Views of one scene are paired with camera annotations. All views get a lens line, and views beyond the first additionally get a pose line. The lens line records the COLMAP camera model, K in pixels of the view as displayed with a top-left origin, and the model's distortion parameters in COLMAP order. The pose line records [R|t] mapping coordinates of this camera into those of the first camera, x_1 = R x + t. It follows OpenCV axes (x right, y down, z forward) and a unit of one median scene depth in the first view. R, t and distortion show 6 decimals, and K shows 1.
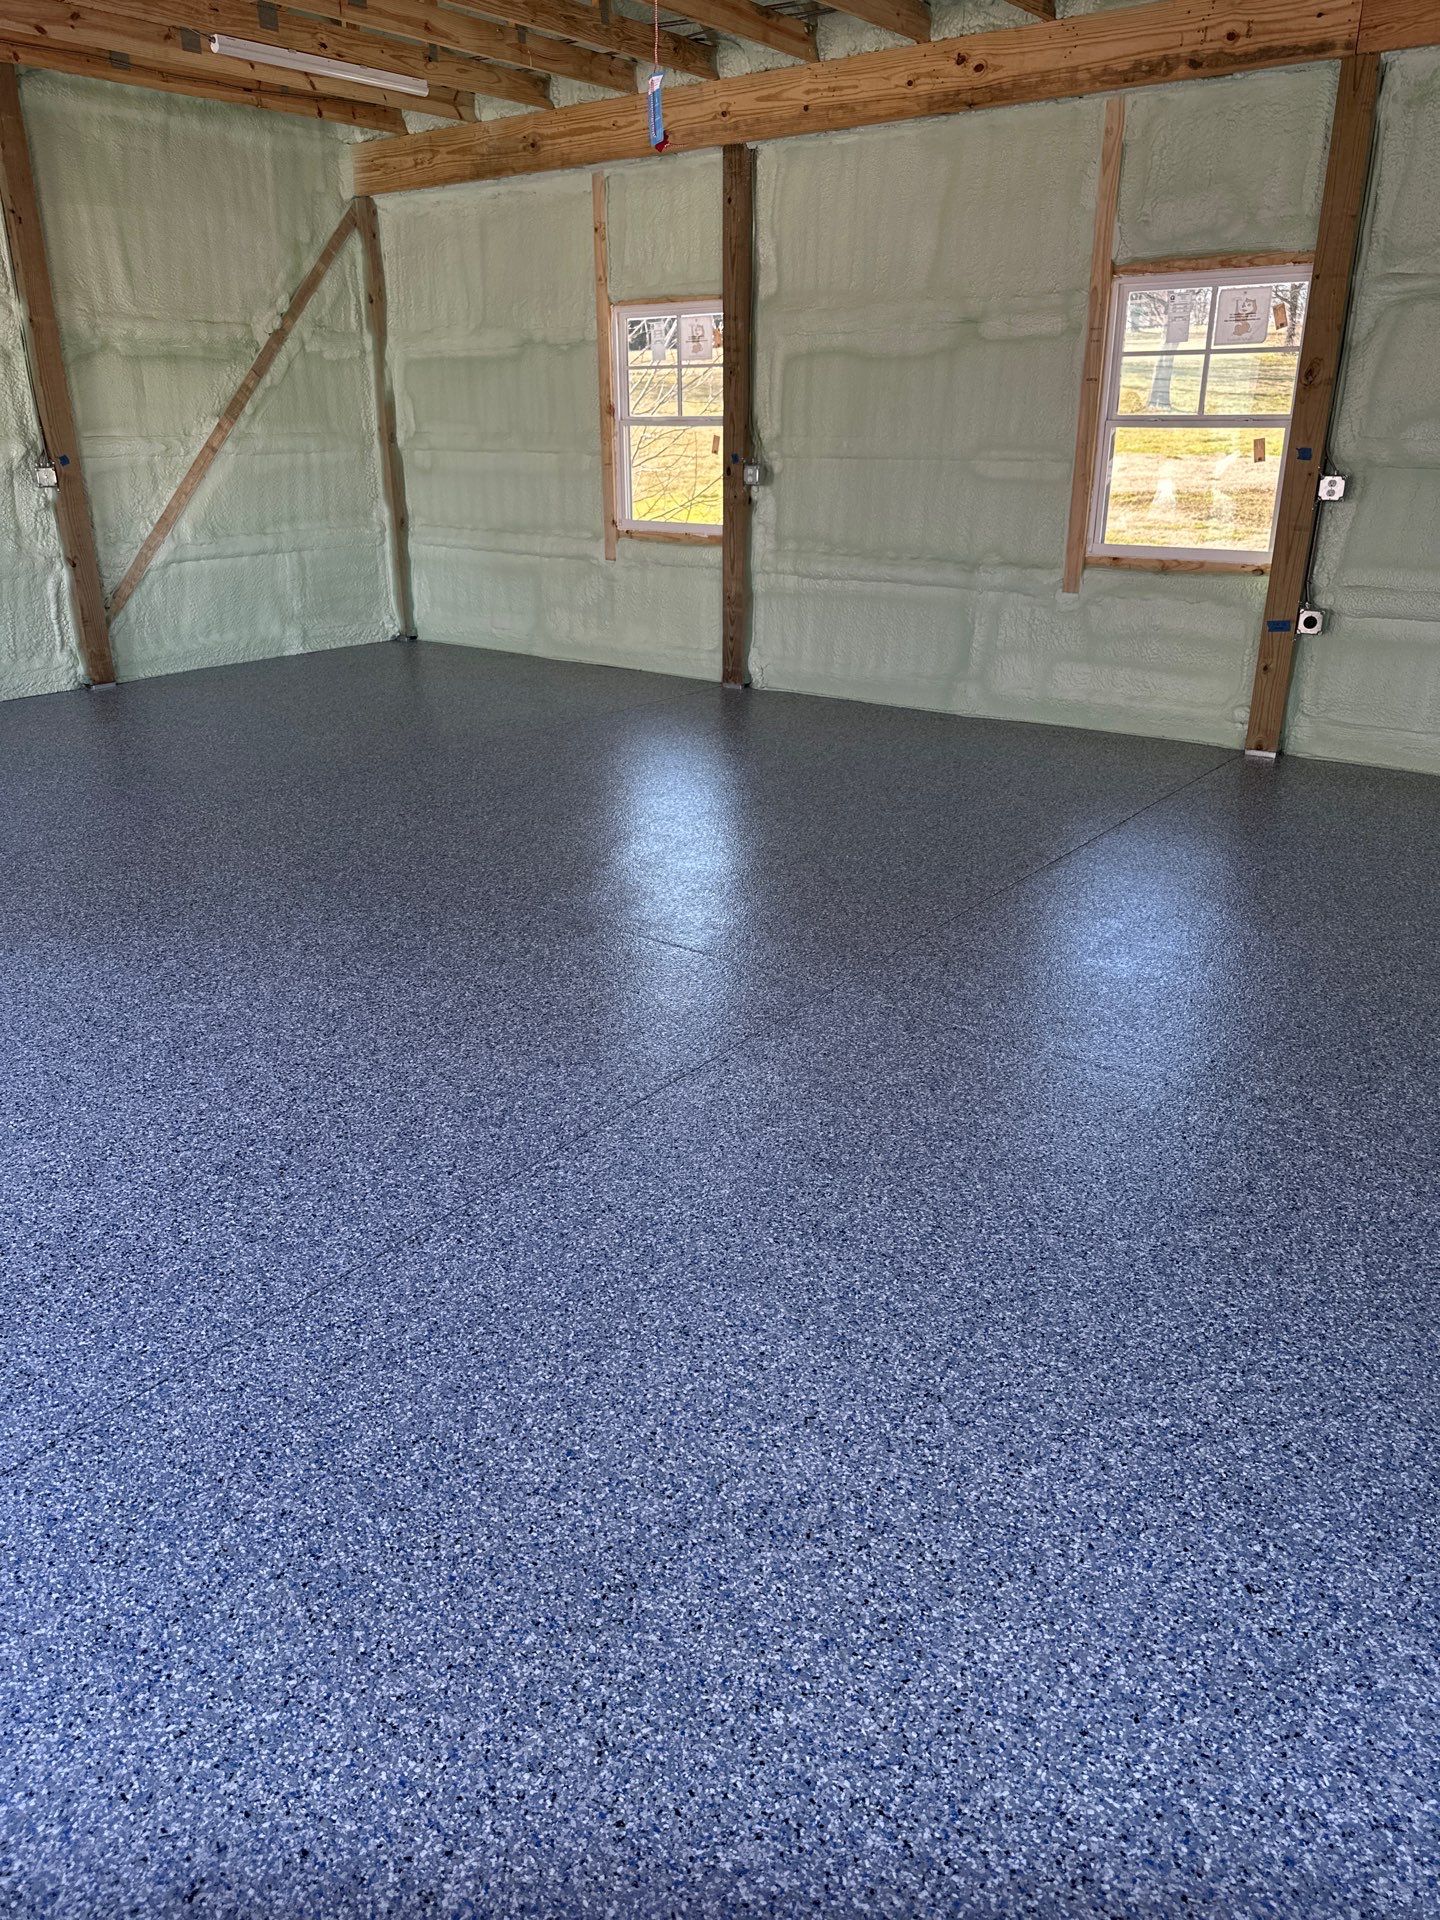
lens RADIAL K [[1361.3, 0, 717.7], [0, 1361.3, 954.2], [0, 0, 1]] dist [0.031223, -0.034121]
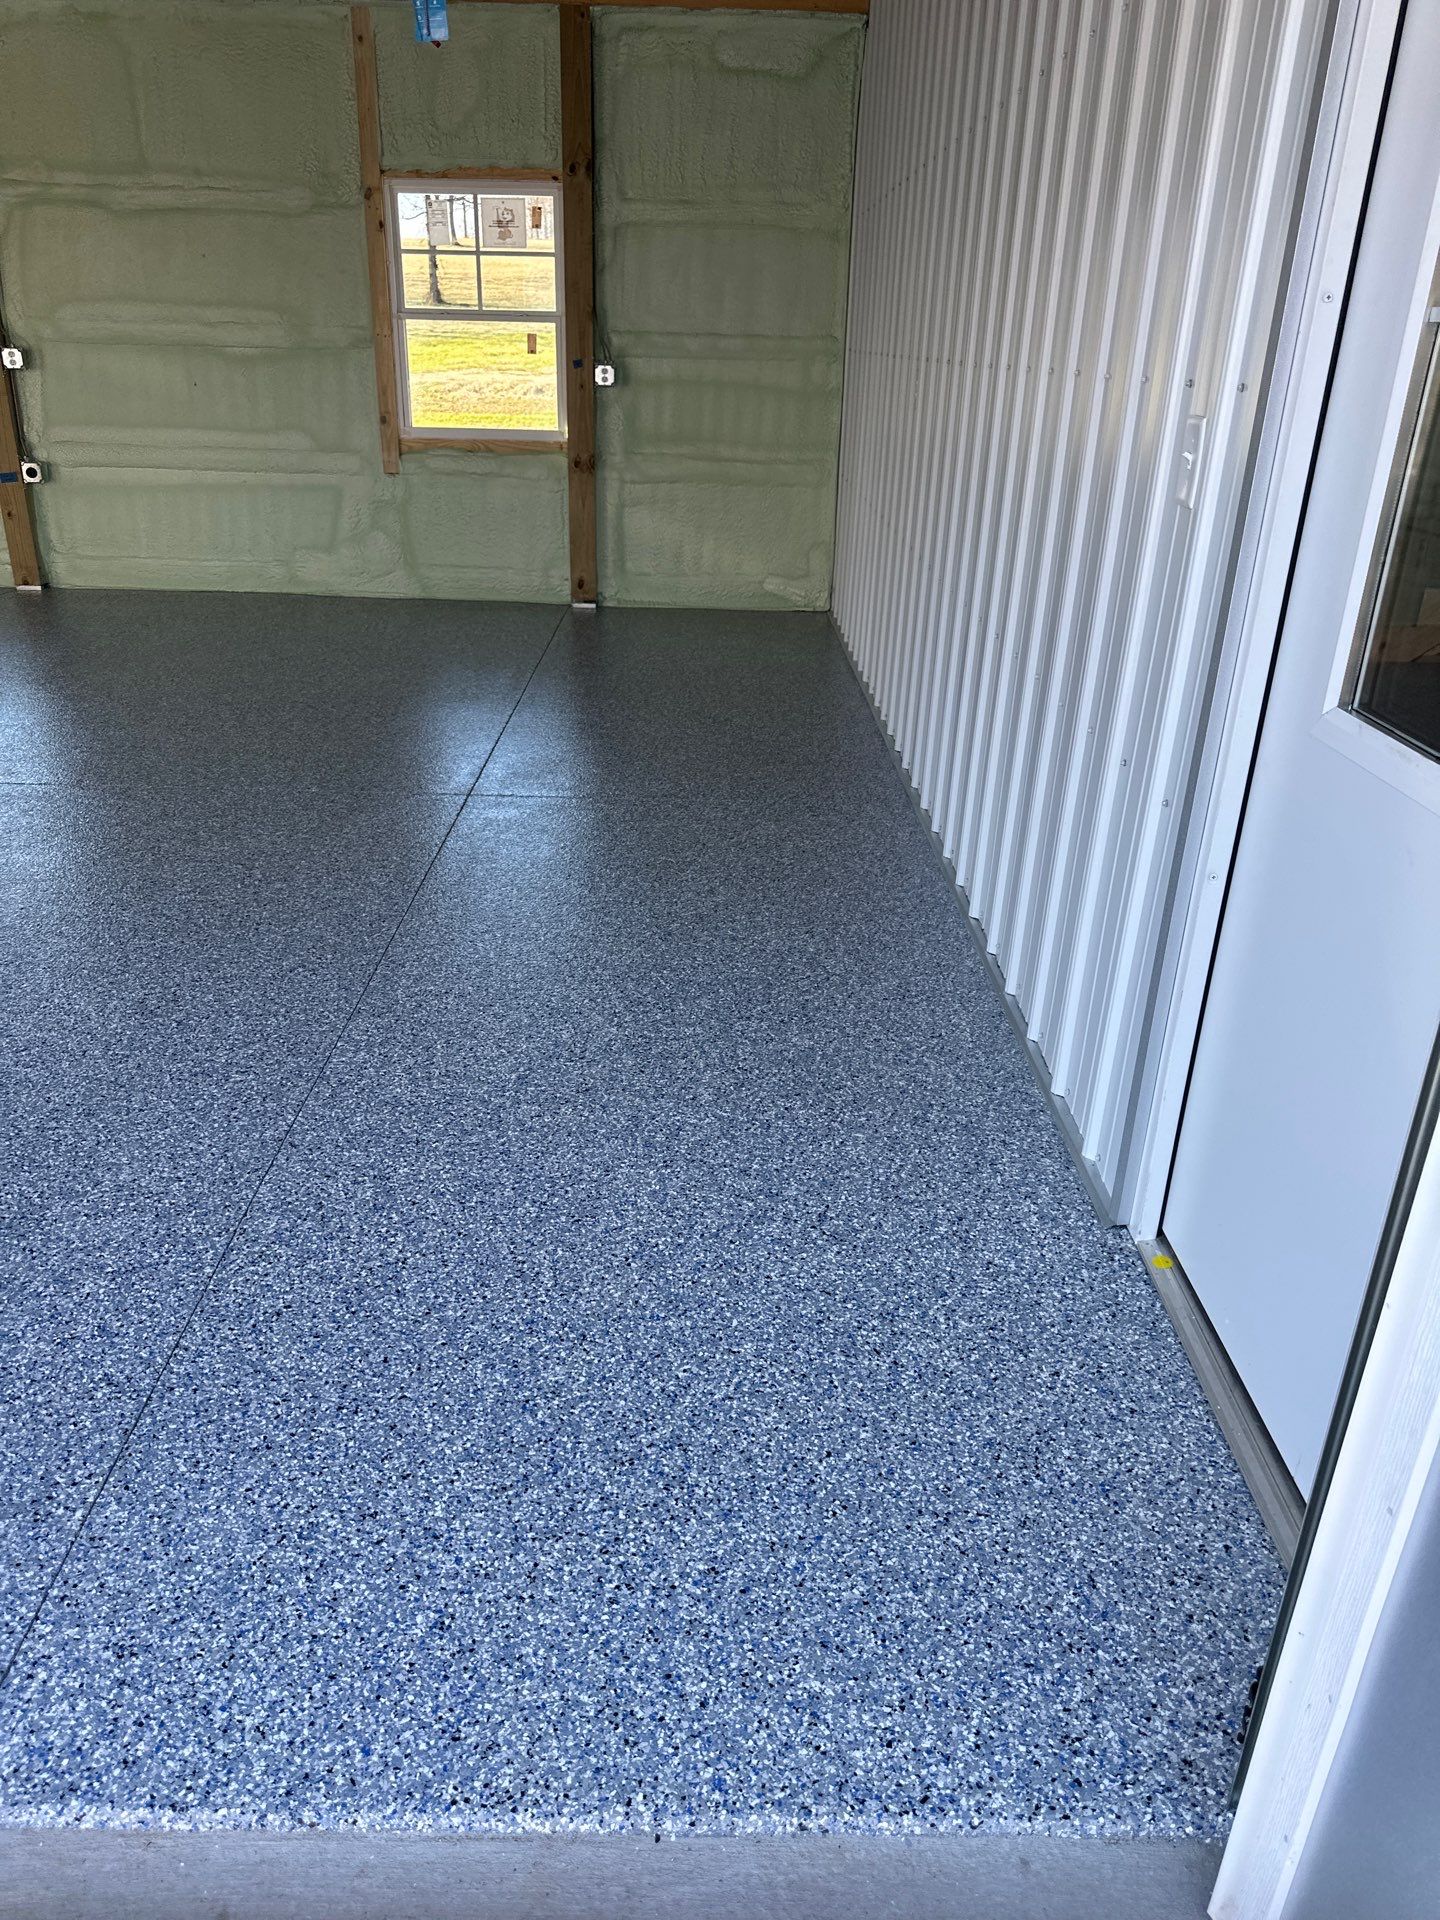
lens RADIAL K [[1361.3, 0, 707.3], [0, 1361.3, 969.9], [0, 0, 1]] dist [0.031223, -0.034121]
pose [[0.795794, -0.234287, 0.558410, 0.114415], [0.200084, 0.972065, 0.122700, 0.142995], [-0.571558, 0.014085, 0.820441, -0.304813]]
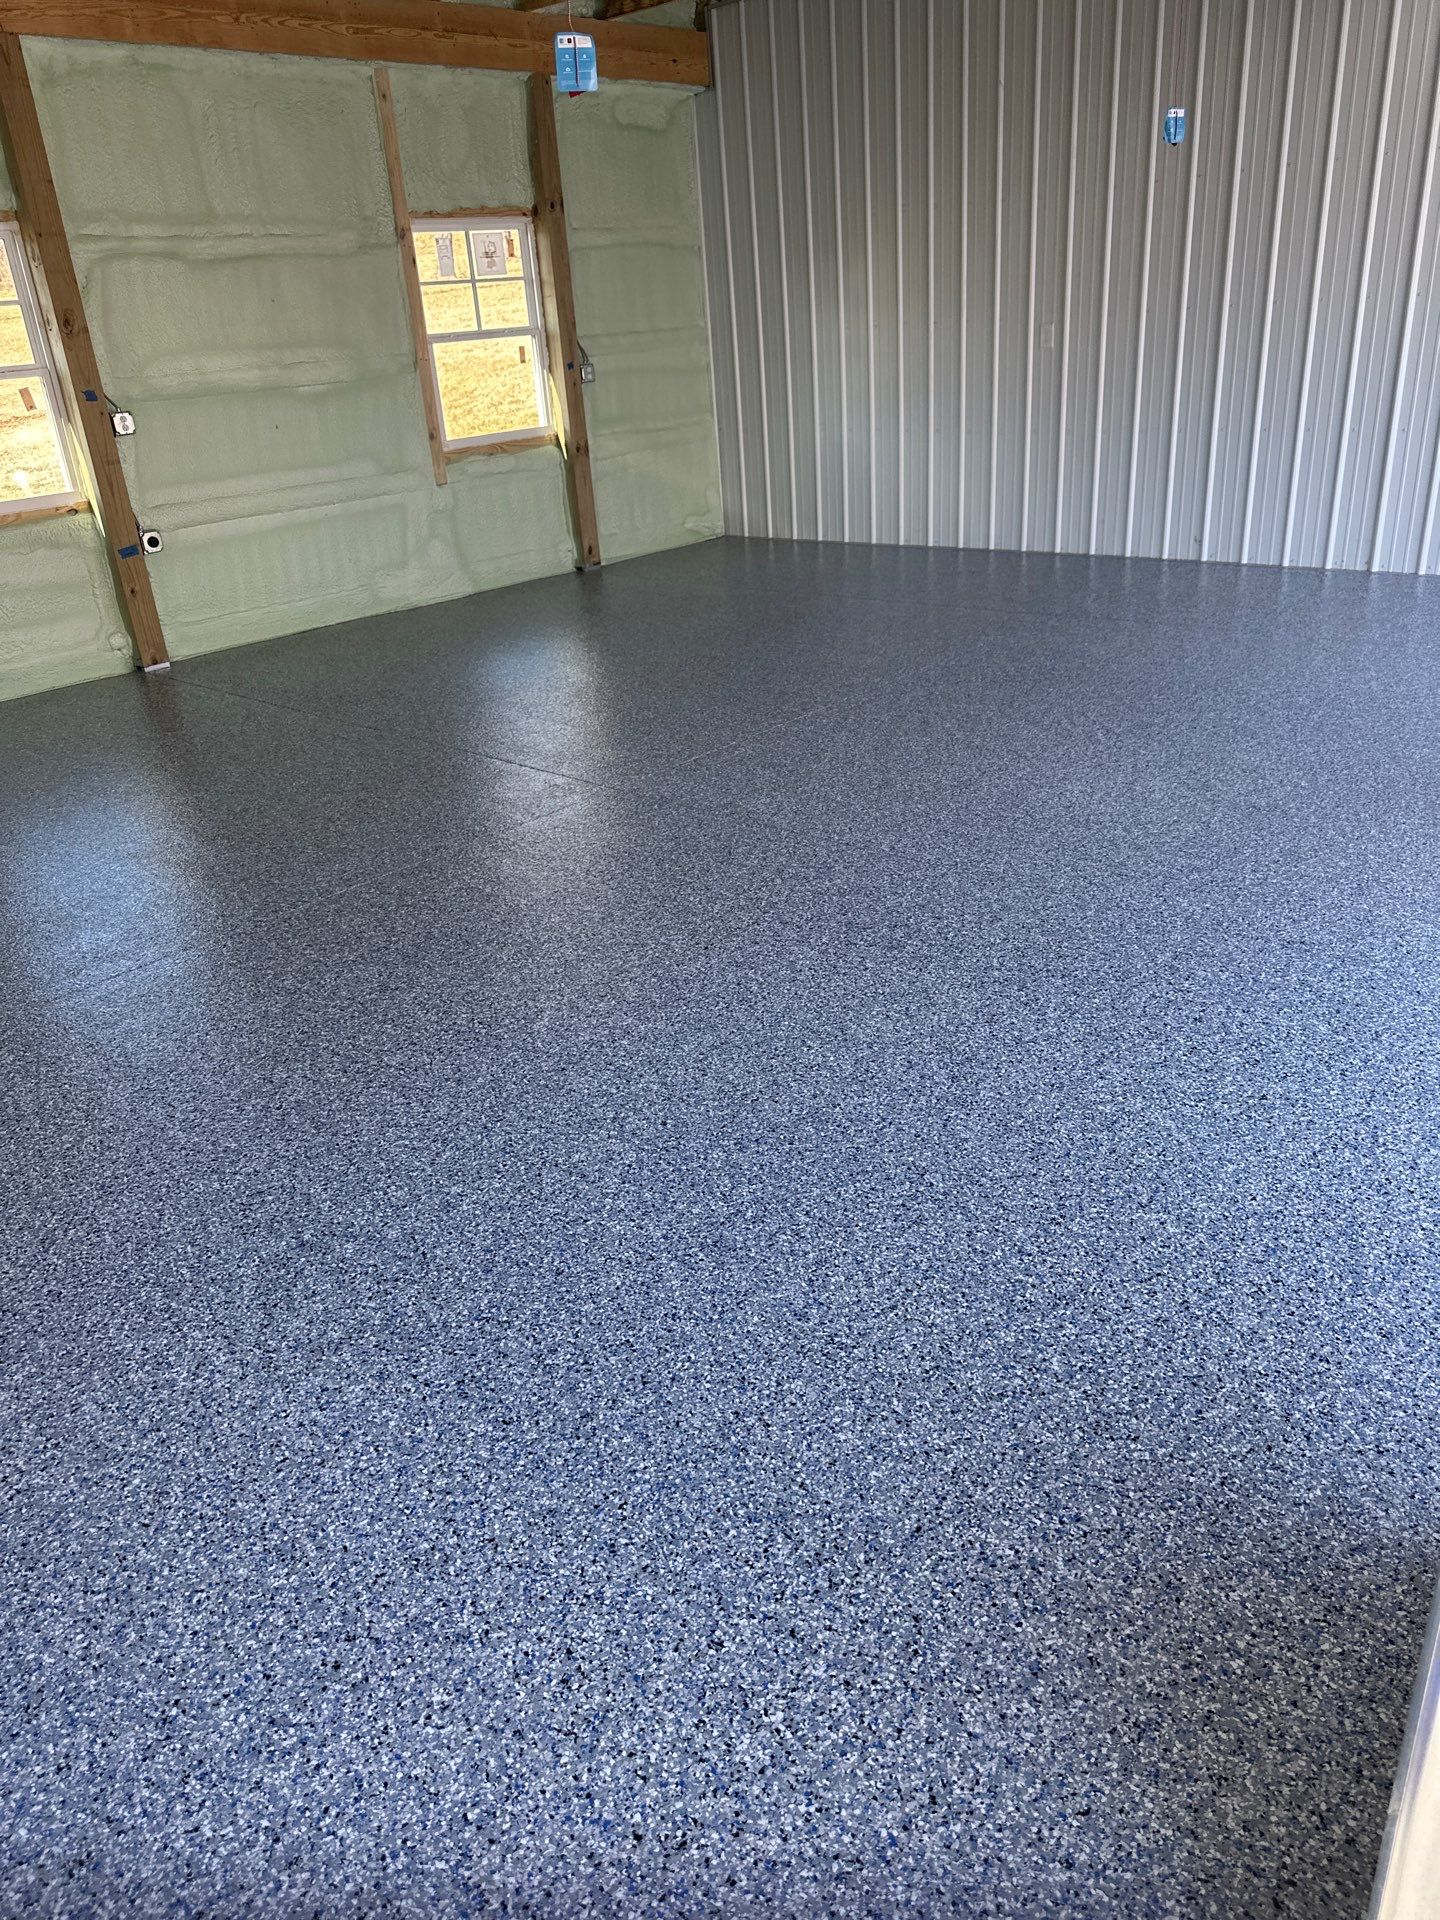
lens RADIAL K [[1361.3, 0, 716.4], [0, 1361.3, 958.9], [0, 0, 1]] dist [0.031223, -0.034121]
pose [[0.090300, -0.434281, 0.896240, -0.637203], [0.427205, 0.829808, 0.359048, -0.147135], [-0.899634, 0.350456, 0.260459, 0.360126]]
